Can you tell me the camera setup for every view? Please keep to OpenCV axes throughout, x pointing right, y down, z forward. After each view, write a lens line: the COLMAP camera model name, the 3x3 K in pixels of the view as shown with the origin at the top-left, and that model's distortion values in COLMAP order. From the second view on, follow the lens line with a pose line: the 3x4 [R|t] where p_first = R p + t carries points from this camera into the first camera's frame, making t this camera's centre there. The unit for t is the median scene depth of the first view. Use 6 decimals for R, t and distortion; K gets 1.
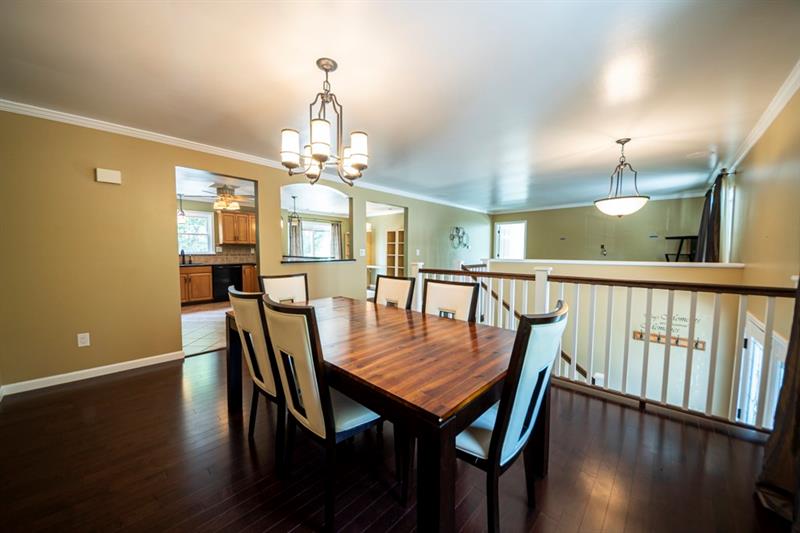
lens RADIAL K [[286.1, 0, 394.3], [0, 286.1, 267.2], [0, 0, 1]] dist [0.012194, -0.000044]
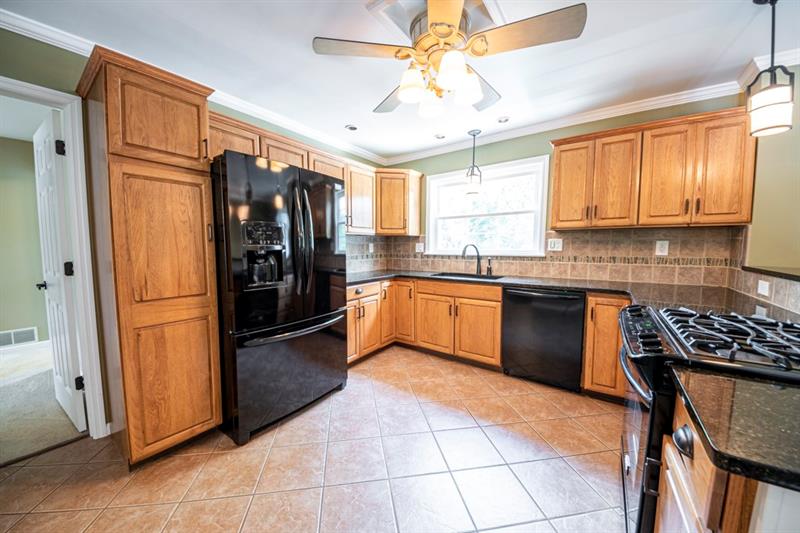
lens RADIAL K [[283.9, 0, 388.6], [0, 283.9, 267.0], [0, 0, 1]] dist [-0.010045, -0.000125]
pose [[0.108220, 0.066085, -0.991928, -0.241799], [-0.060931, 0.996353, 0.059732, -0.040605], [0.992258, 0.053975, 0.111852, 0.733071]]
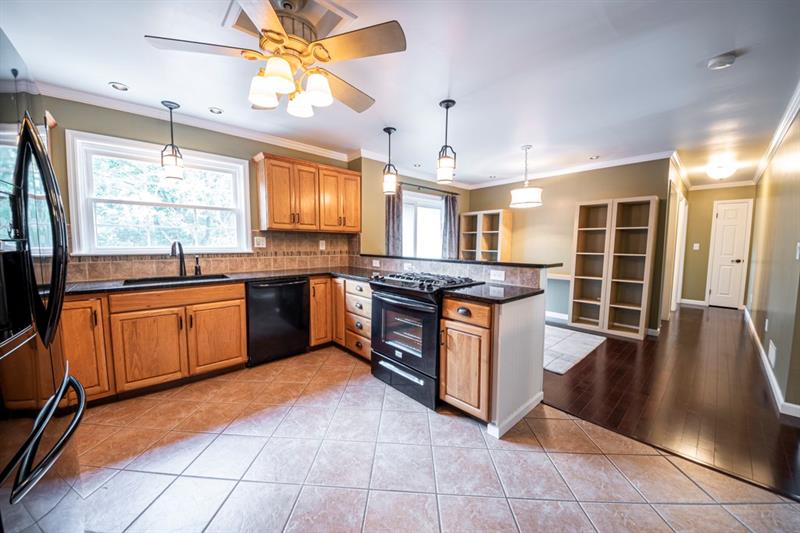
lens RADIAL K [[283.8, 0, 388.5], [0, 283.8, 265.5], [0, 0, 1]] dist [0.021808, -0.000043]
pose [[0.994732, 0.006390, -0.102315, -0.358962], [-0.004939, 0.999884, 0.014426, -0.032132], [0.102395, -0.013845, 0.994647, 0.567433]]
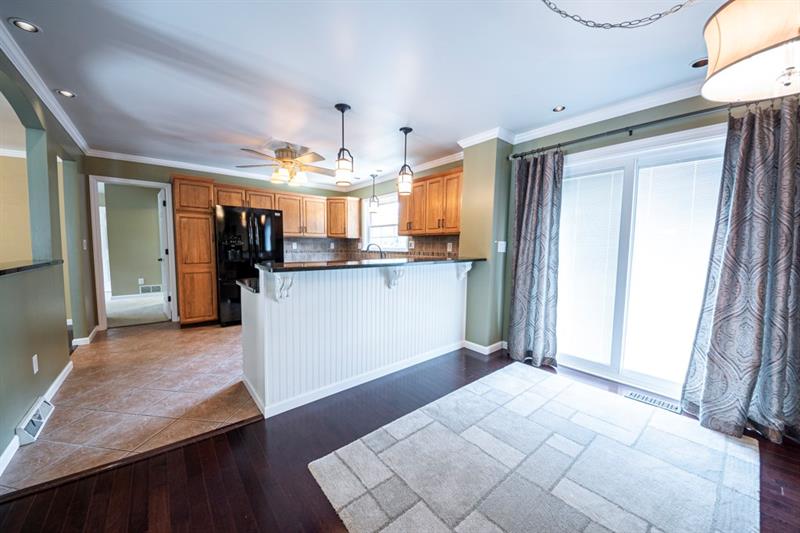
lens RADIAL K [[286.1, 0, 394.3], [0, 286.1, 267.2], [0, 0, 1]] dist [0.012194, -0.000044]
pose [[-0.142512, 0.067329, -0.987500, 0.039668], [-0.073435, 0.994215, 0.078385, -0.059462], [0.987065, 0.083688, -0.136743, 1.064449]]
